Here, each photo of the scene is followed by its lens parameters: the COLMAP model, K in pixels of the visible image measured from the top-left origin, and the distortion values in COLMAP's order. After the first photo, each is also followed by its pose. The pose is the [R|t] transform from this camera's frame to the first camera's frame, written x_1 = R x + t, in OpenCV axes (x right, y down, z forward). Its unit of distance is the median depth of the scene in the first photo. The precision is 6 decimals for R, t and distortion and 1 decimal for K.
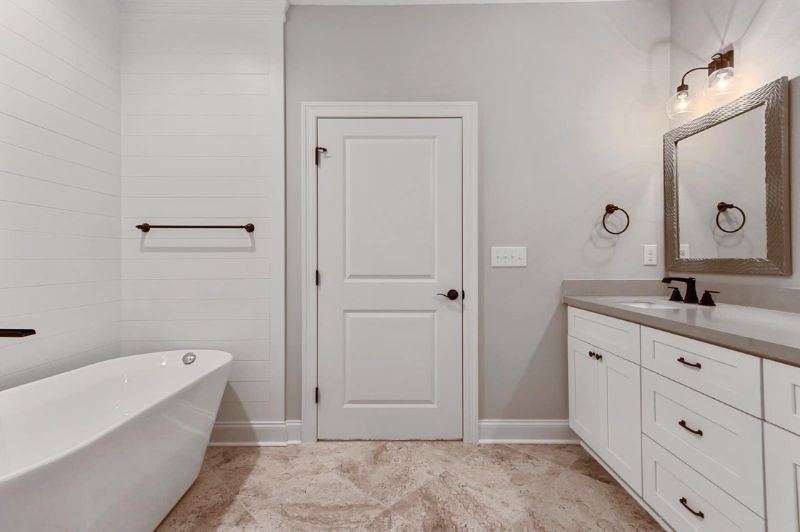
lens RADIAL K [[362.7, 0, 402.0], [0, 362.7, 258.0], [0, 0, 1]] dist [0.015795, -0.000766]
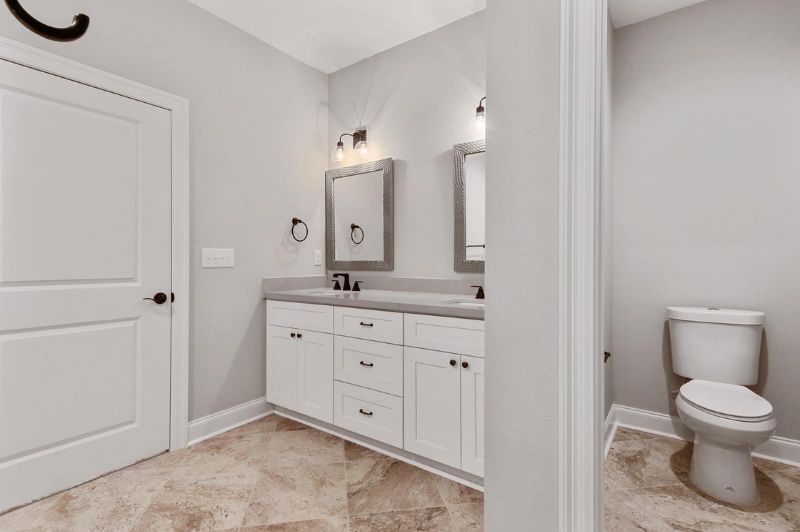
lens RADIAL K [[371.2, 0, 388.7], [0, 371.2, 263.2], [0, 0, 1]] dist [-0.001317, -0.000243]
pose [[0.594421, -0.000081, 0.804154, -0.289861], [-0.006914, 0.999963, 0.005211, 0.002680], [-0.804124, -0.008658, 0.594398, -0.035120]]
